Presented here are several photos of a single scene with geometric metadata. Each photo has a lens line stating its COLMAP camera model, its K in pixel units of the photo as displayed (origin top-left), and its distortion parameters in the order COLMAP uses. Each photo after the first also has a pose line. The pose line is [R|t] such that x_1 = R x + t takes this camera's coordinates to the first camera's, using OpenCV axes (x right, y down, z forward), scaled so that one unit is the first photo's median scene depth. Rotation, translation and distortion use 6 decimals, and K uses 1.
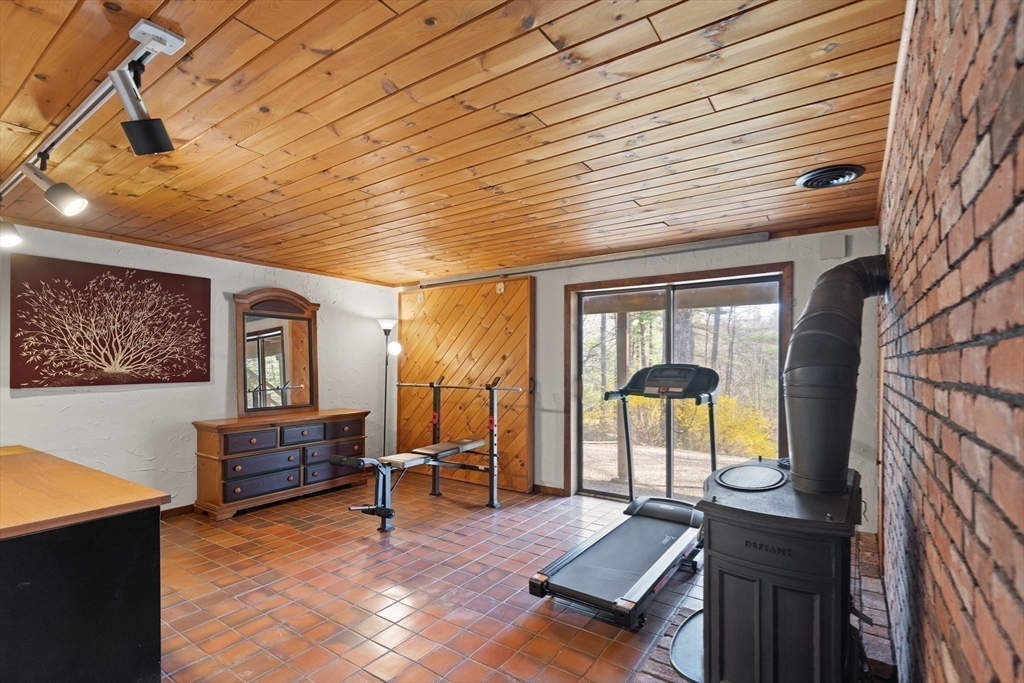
lens RADIAL K [[478.5, 0, 515.9], [0, 478.5, 364.2], [0, 0, 1]] dist [0.014037, -0.003472]
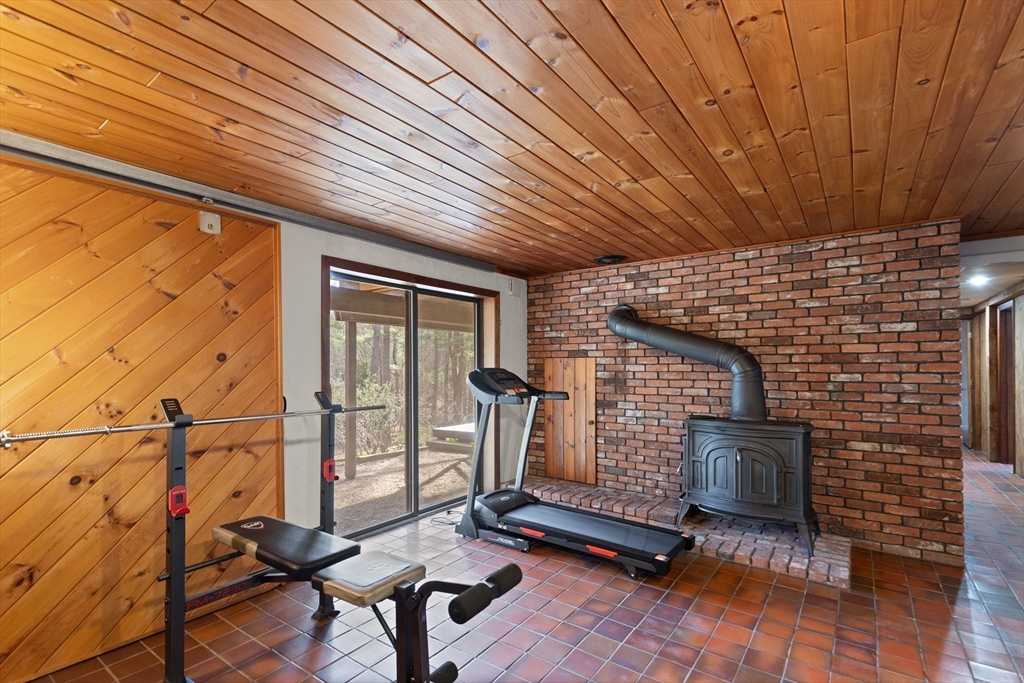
lens RADIAL K [[478.5, 0, 509.1], [0, 478.5, 365.4], [0, 0, 1]] dist [0.014037, -0.003472]
pose [[0.023012, 0.004721, 0.999724, -0.567297], [0.008733, 0.999950, -0.004923, 0.000207], [-0.999697, 0.008844, 0.022969, 0.695796]]
